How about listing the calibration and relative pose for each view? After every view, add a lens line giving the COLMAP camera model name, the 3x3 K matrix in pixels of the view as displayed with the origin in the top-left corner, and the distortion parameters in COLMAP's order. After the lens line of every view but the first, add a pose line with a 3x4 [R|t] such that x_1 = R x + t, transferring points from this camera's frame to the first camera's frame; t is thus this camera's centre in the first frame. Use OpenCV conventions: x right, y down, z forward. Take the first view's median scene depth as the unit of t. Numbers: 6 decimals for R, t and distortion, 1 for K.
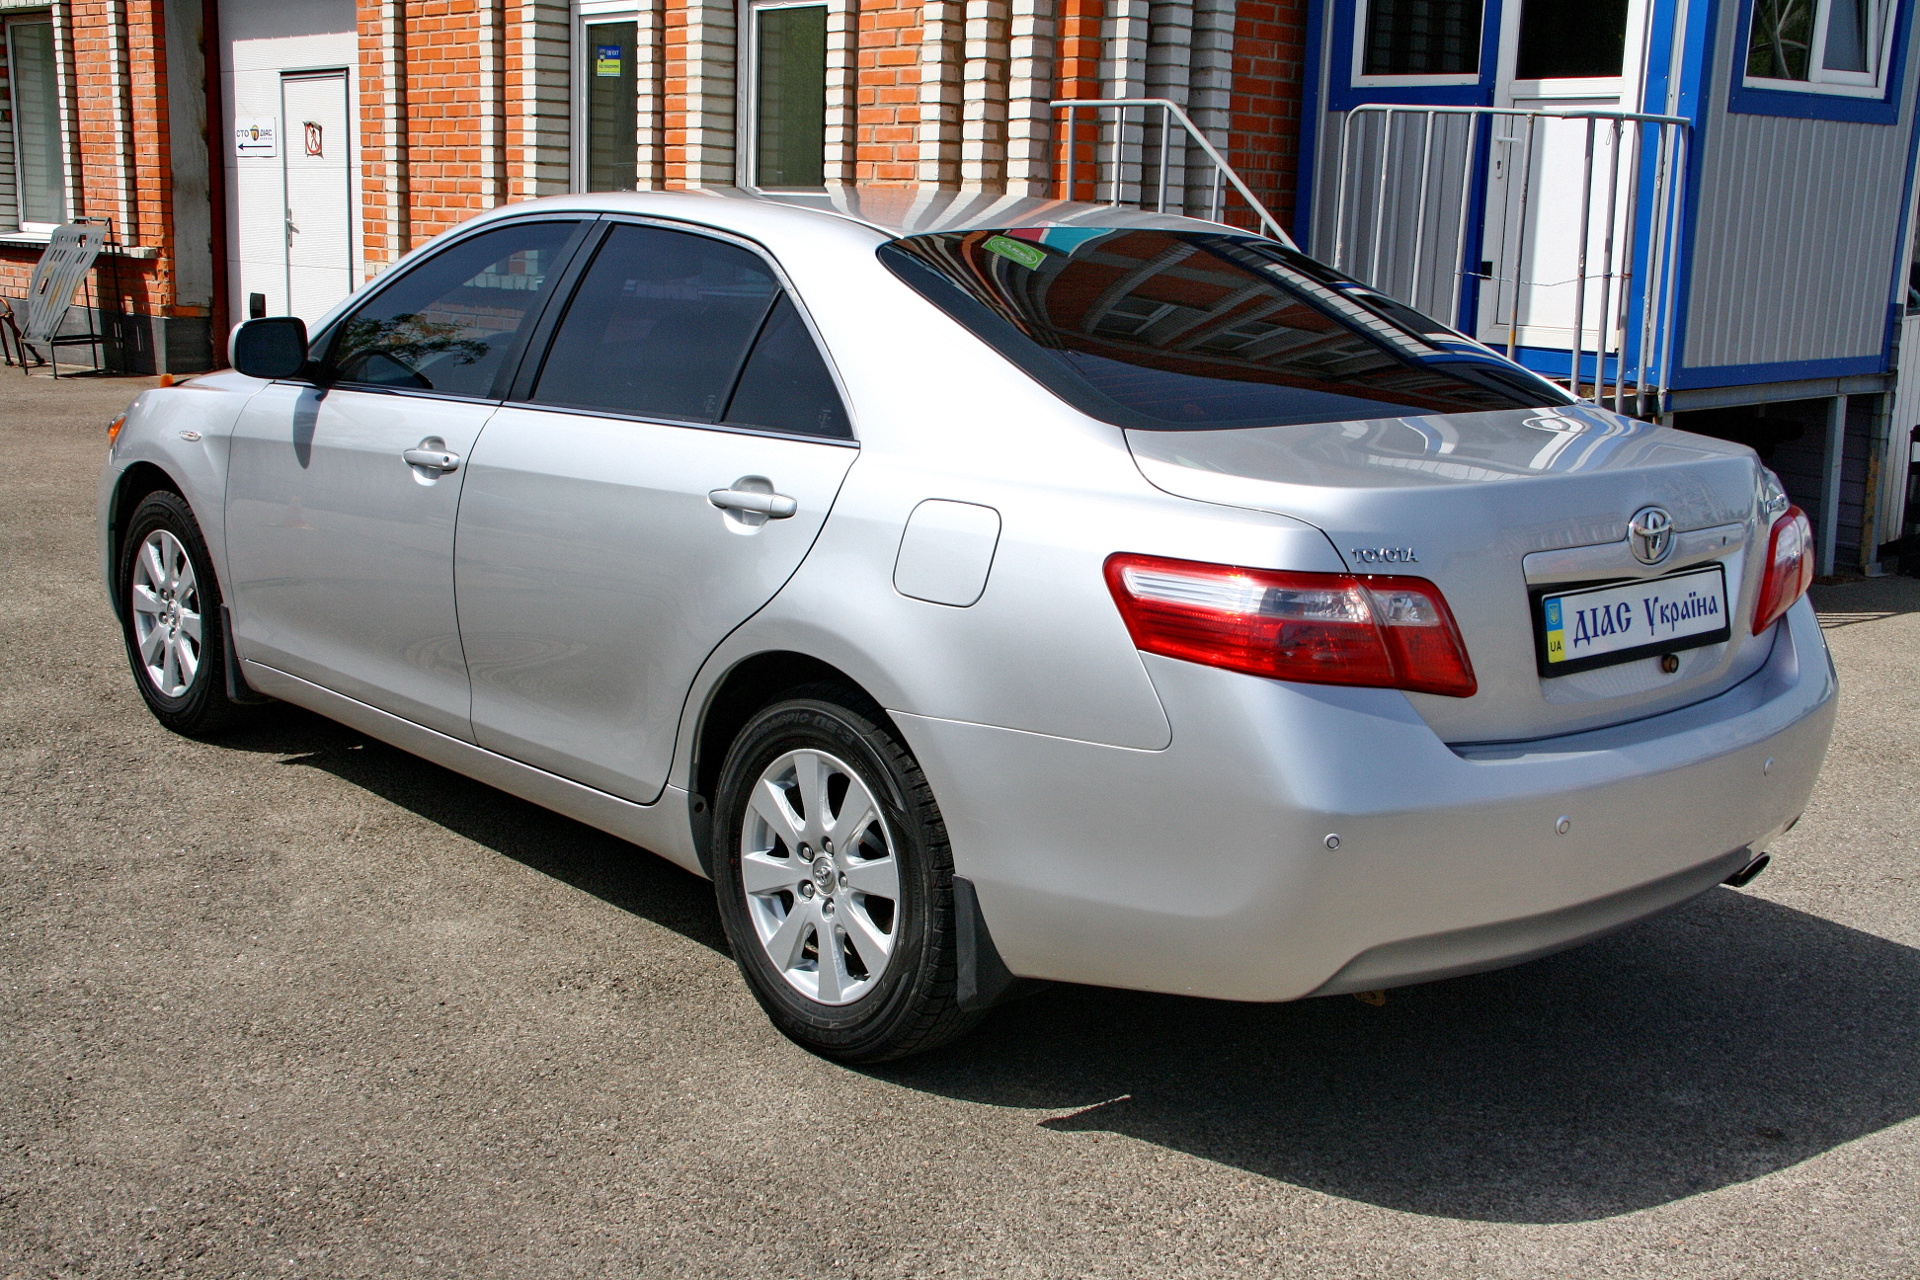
lens RADIAL K [[2179.9, 0, 959.1], [0, 2179.9, 642.6], [0, 0, 1]] dist [-0.002695, 0.000000]
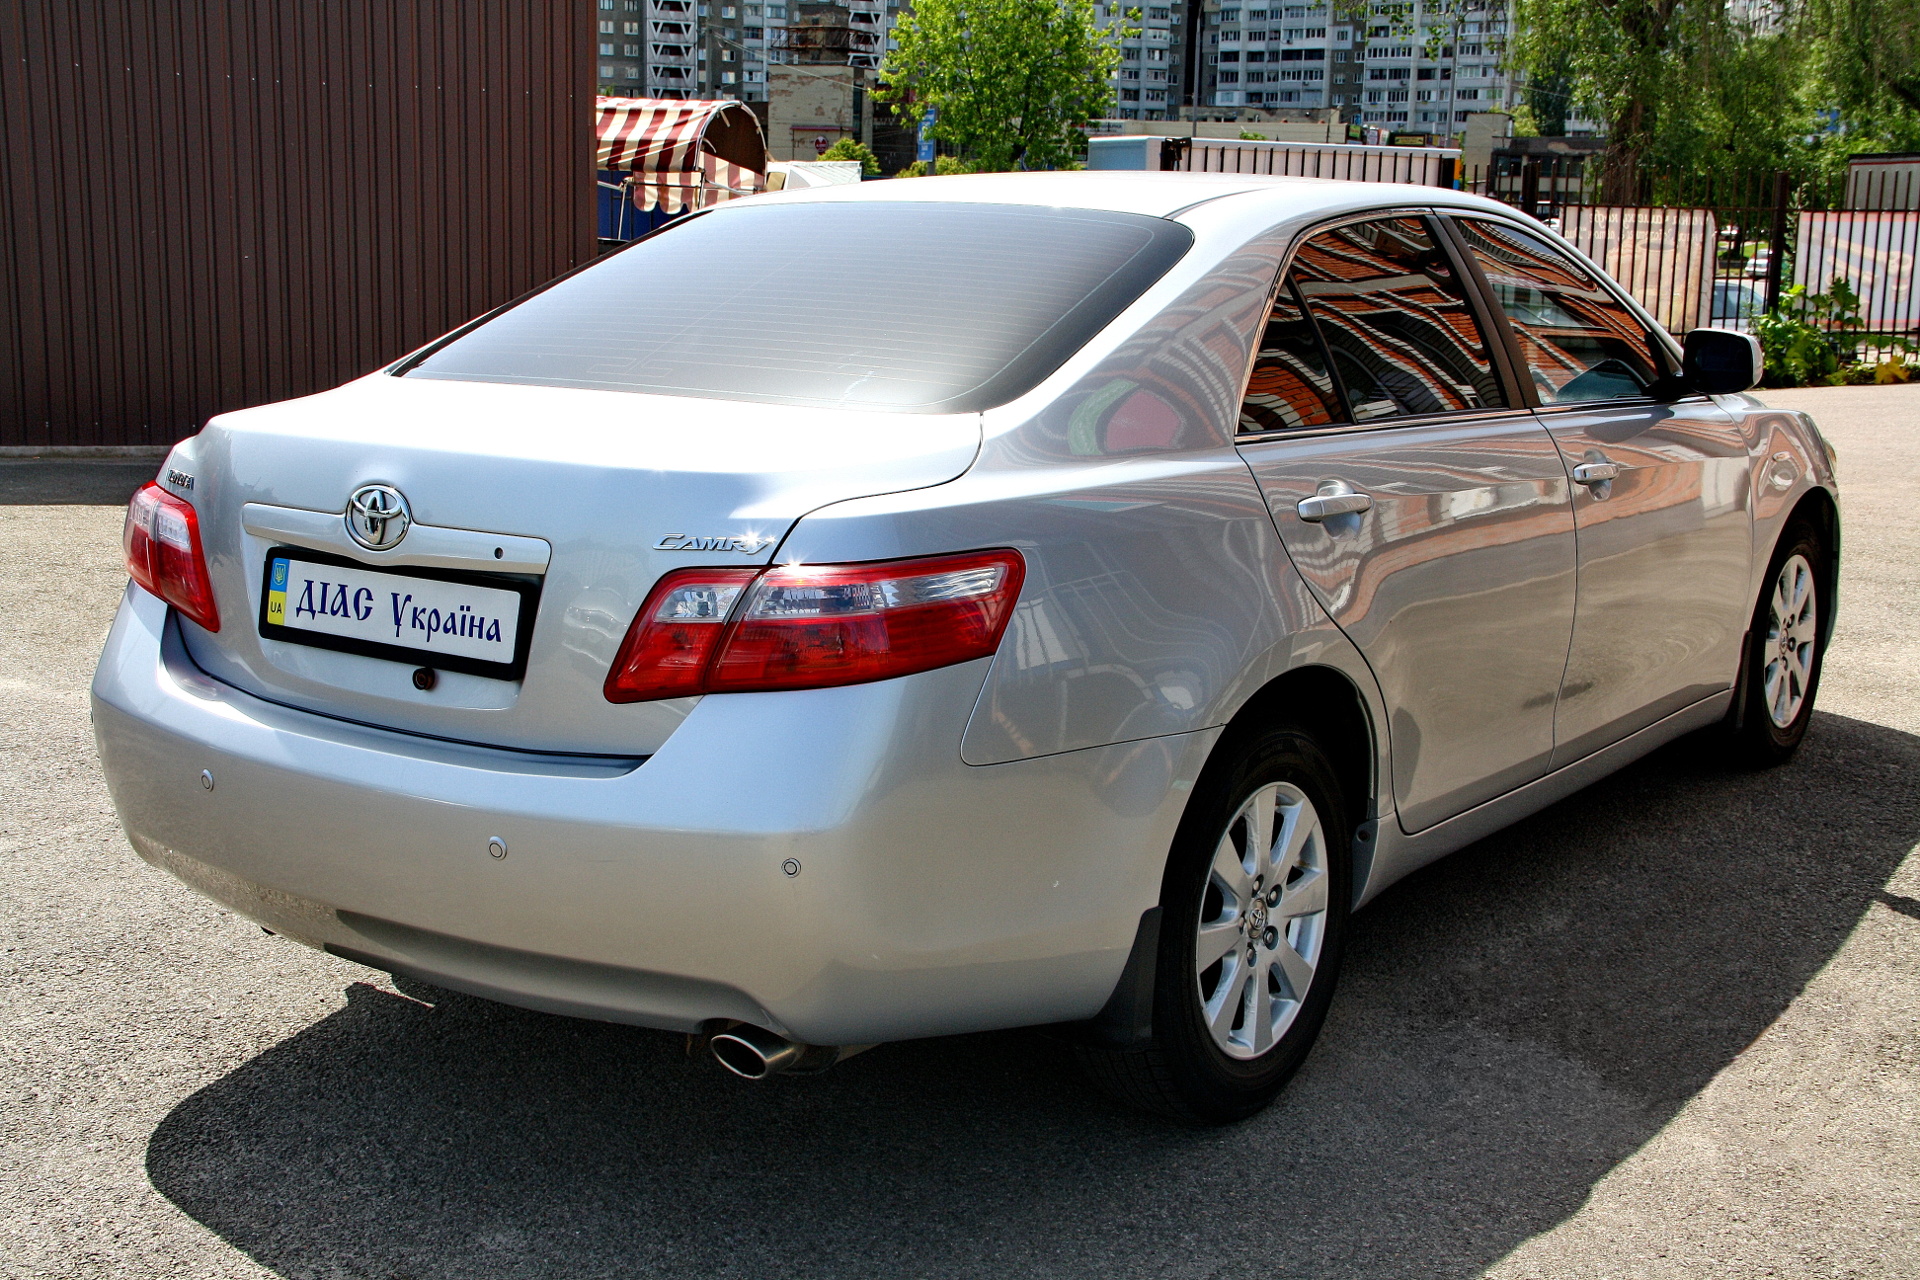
lens RADIAL K [[2279.6, 0, 959.2], [0, 2279.6, 640.2], [0, 0, 1]] dist [0.004485, 0.000000]
pose [[0.258826, 0.155179, -0.953377, 1.248891], [-0.204919, 0.973365, 0.102800, -0.142082], [0.943937, 0.168758, 0.283731, 0.955439]]
